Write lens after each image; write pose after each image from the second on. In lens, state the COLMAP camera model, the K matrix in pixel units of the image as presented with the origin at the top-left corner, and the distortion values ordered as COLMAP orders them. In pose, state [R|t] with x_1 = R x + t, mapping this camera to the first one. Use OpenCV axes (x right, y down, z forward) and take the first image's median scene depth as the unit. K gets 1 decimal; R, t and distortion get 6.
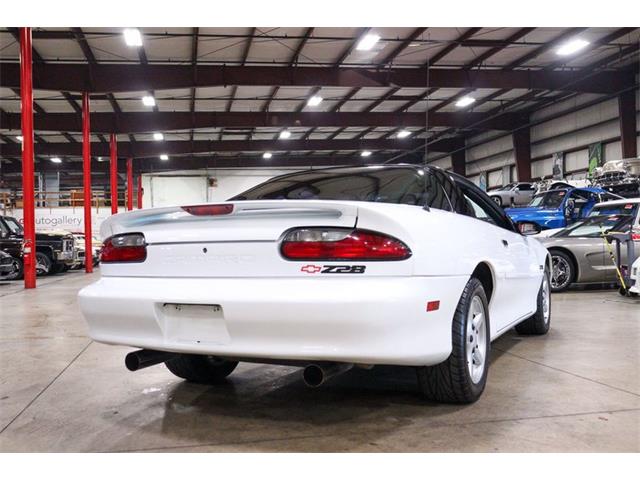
lens RADIAL K [[676.2, 0, 330.6], [0, 676.2, 240.7], [0, 0, 1]] dist [-0.044068, 0.008394]
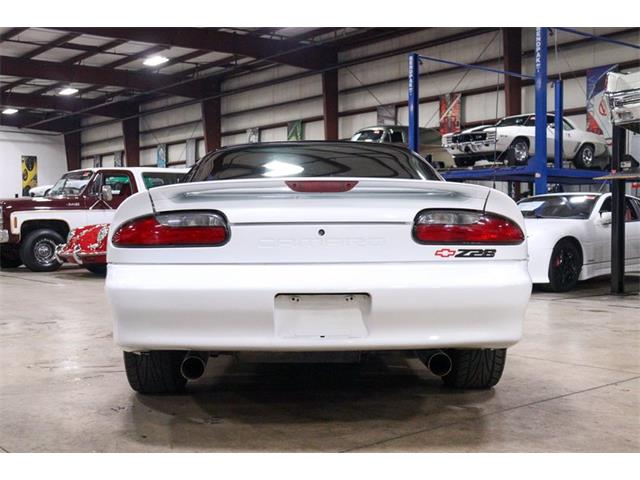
lens RADIAL K [[788.5, 0, 333.3], [0, 788.5, 238.9], [0, 0, 1]] dist [0.017928, 0.054740]
pose [[0.881824, 0.005907, 0.471541, -0.104332], [-0.014661, 0.999782, 0.014892, 0.001138], [-0.471350, -0.020045, 0.881718, 0.014021]]
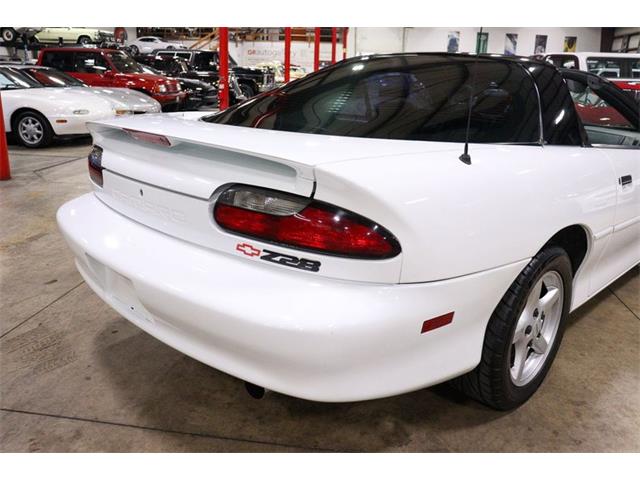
lens RADIAL K [[557.6, 0, 320.0], [0, 557.6, 240.0], [0, 0, 1]] dist [-0.082339, 0.001827]
pose [[0.942356, 0.147314, -0.300440, 0.030349], [-0.053667, 0.952790, 0.298848, -0.020423], [0.330281, -0.265498, 0.905773, 0.079357]]
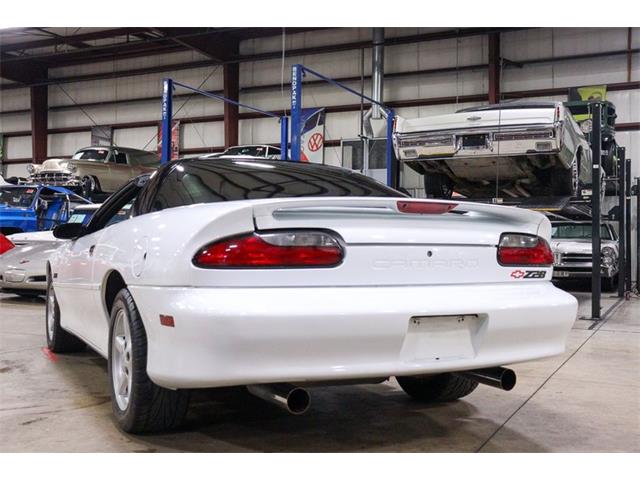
lens RADIAL K [[741.6, 0, 332.9], [0, 741.6, 238.9], [0, 0, 1]] dist [-0.006682, 0.065319]
pose [[0.601953, 0.032392, 0.797874, -0.163620], [-0.025149, 0.999450, -0.021603, 0.002956], [-0.798136, -0.007061, 0.602437, 0.082772]]
